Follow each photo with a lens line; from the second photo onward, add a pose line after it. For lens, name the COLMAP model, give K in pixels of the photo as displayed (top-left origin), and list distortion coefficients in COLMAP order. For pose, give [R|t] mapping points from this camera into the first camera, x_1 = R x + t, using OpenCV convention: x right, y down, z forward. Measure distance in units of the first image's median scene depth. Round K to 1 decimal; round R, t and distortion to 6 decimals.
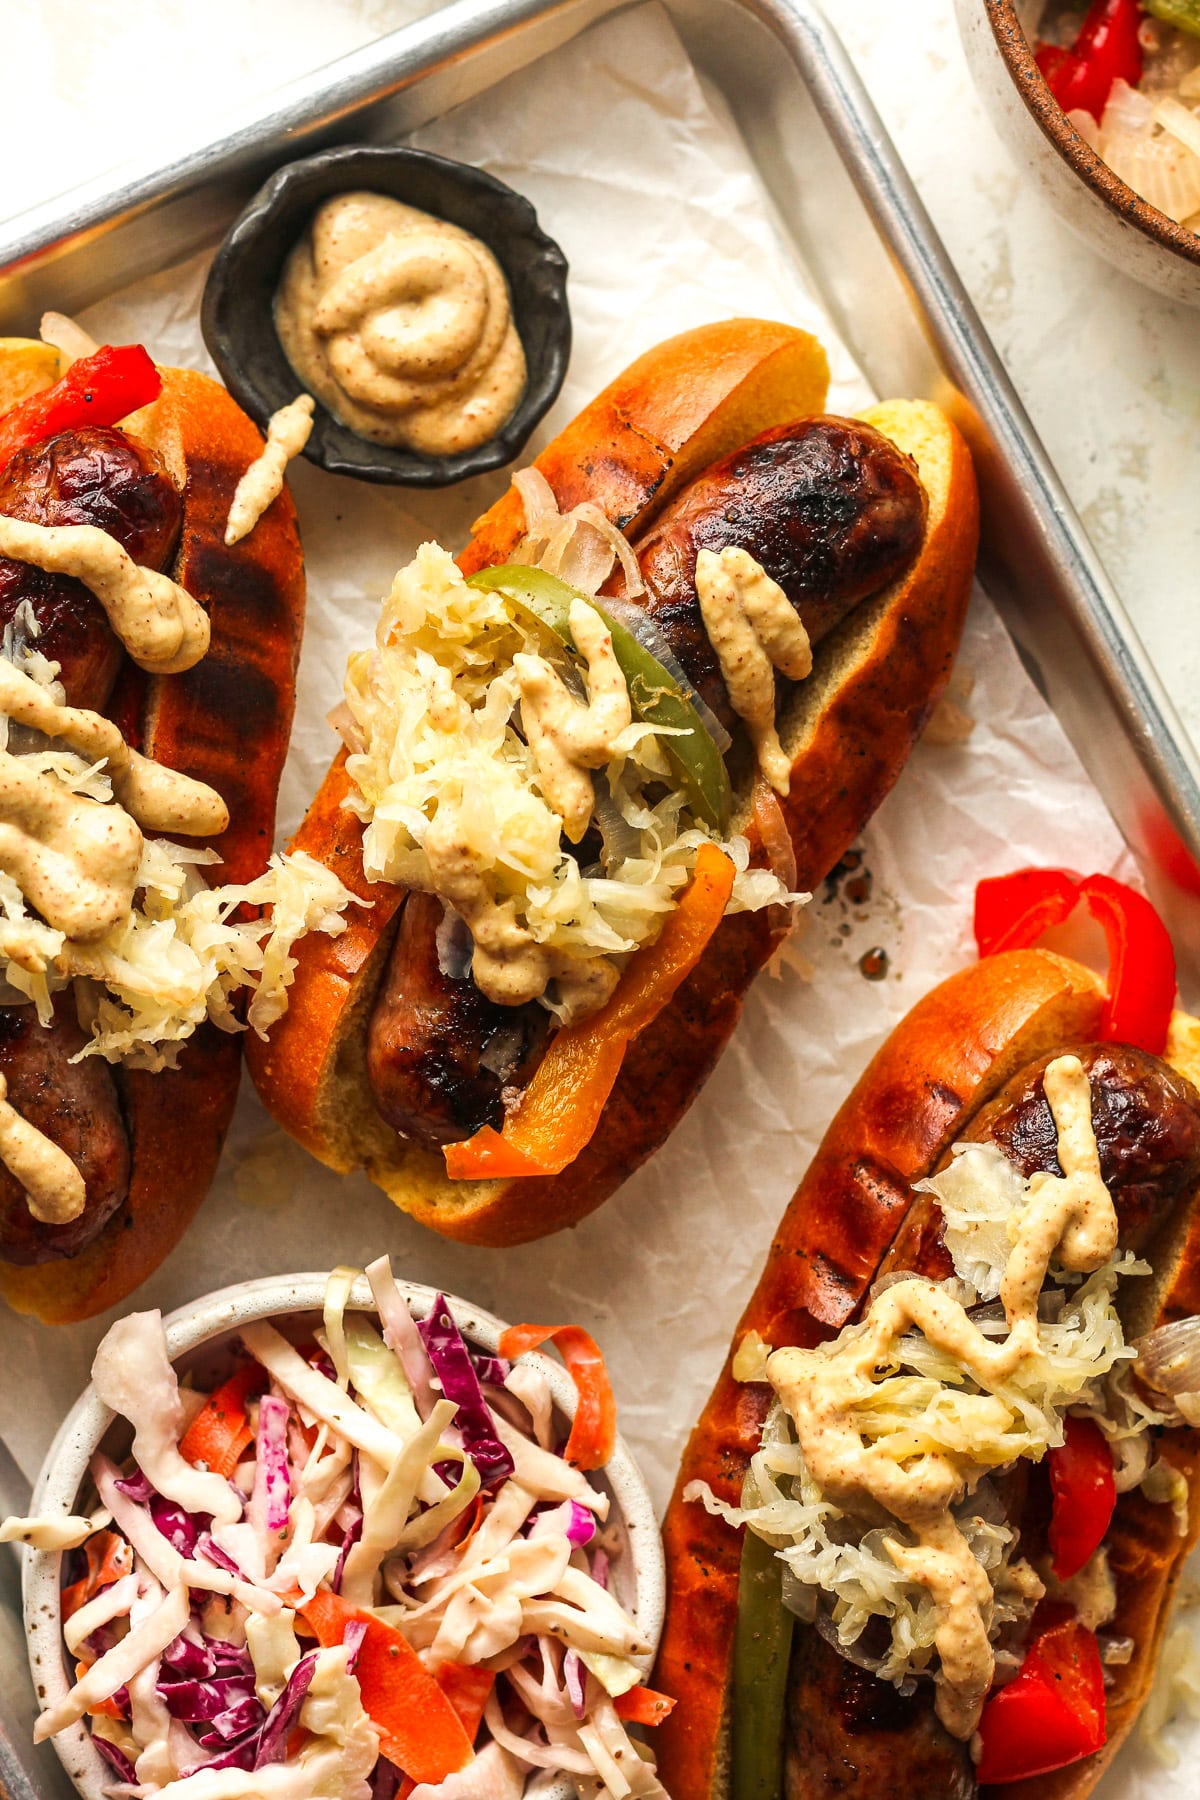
lens RADIAL K [[4537.9, 0, 599.6], [0, 4537.9, 956.4], [0, 0, 1]] dist [0.087477, -0.488230]
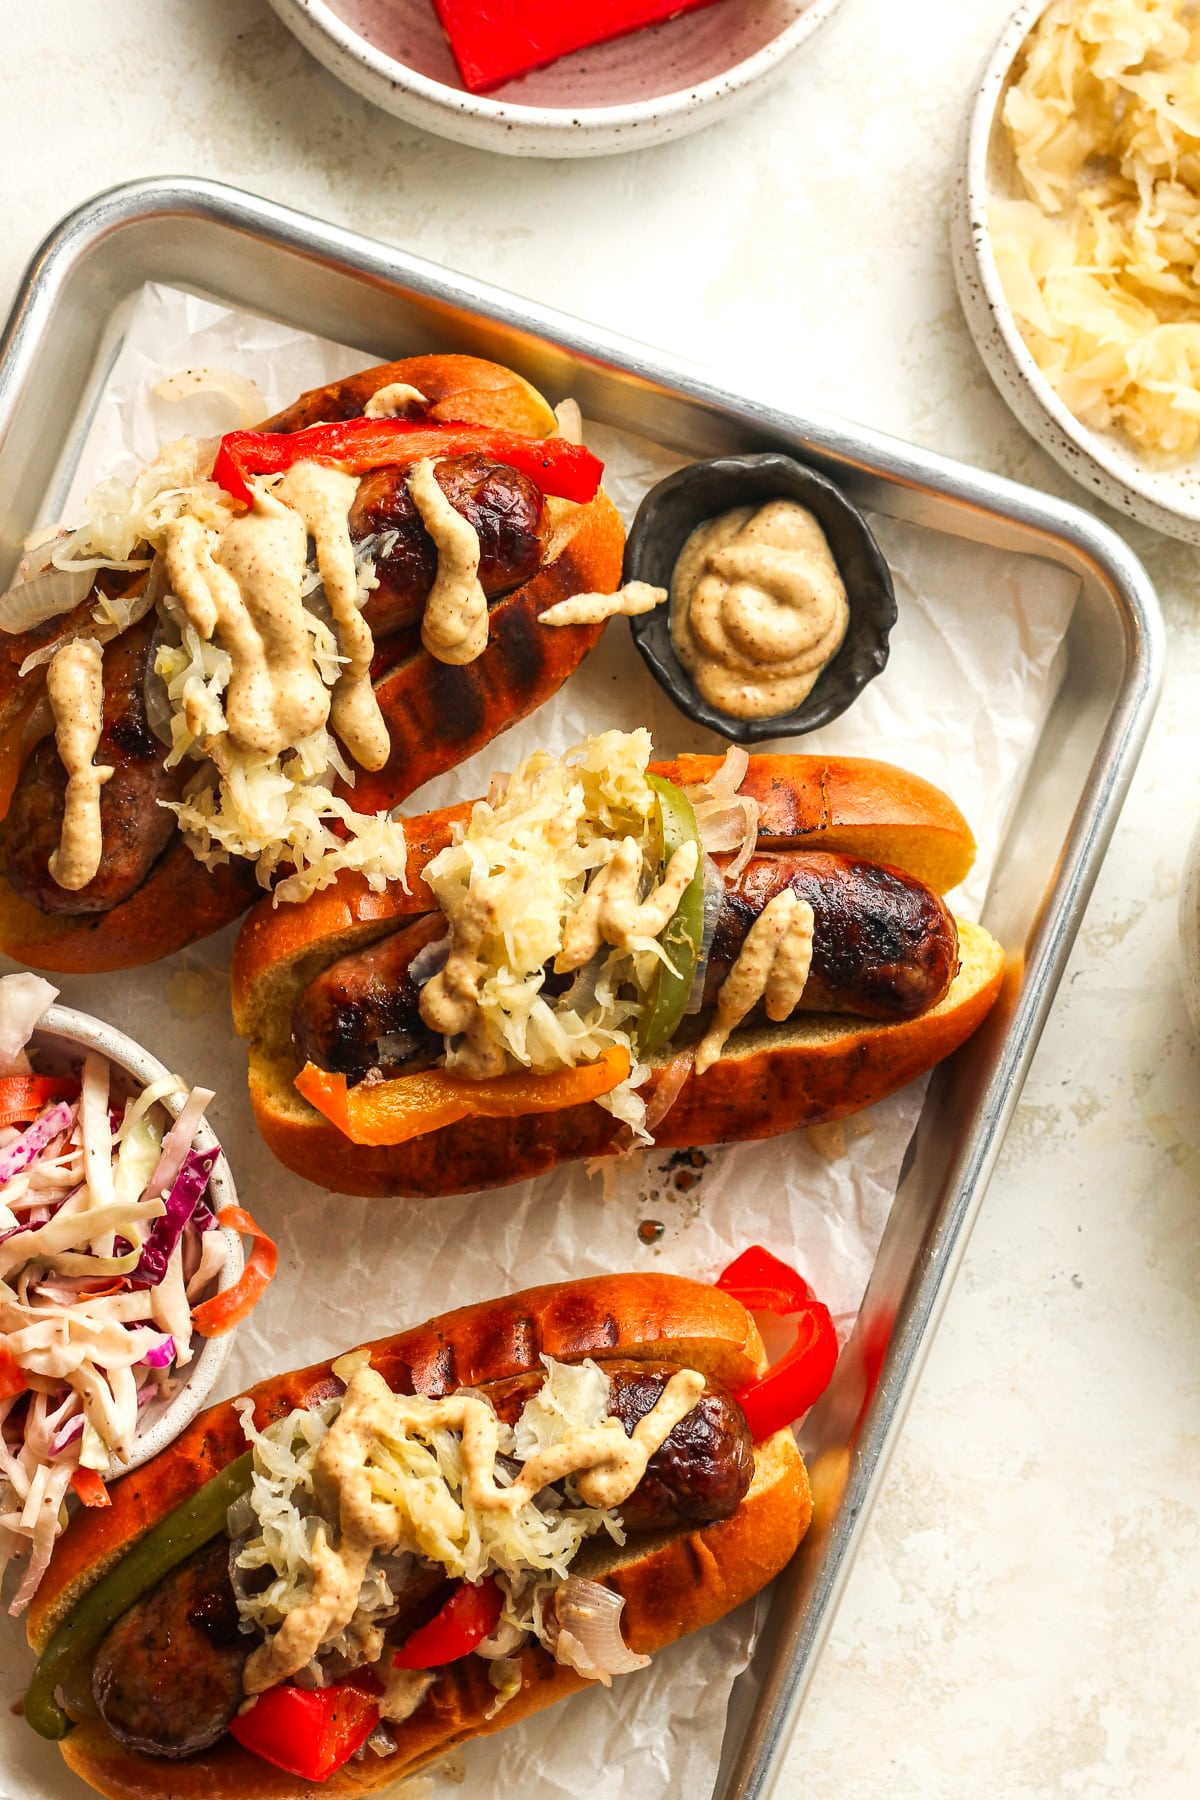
lens RADIAL K [[4537.9, 0, 599.6], [0, 4537.9, 956.4], [0, 0, 1]] dist [0.087477, -0.488230]
pose [[0.687977, 0.723017, -0.062732, 0.078404], [-0.725529, 0.683162, -0.083045, 0.067185], [-0.017187, 0.102647, 0.994569, -0.258653]]
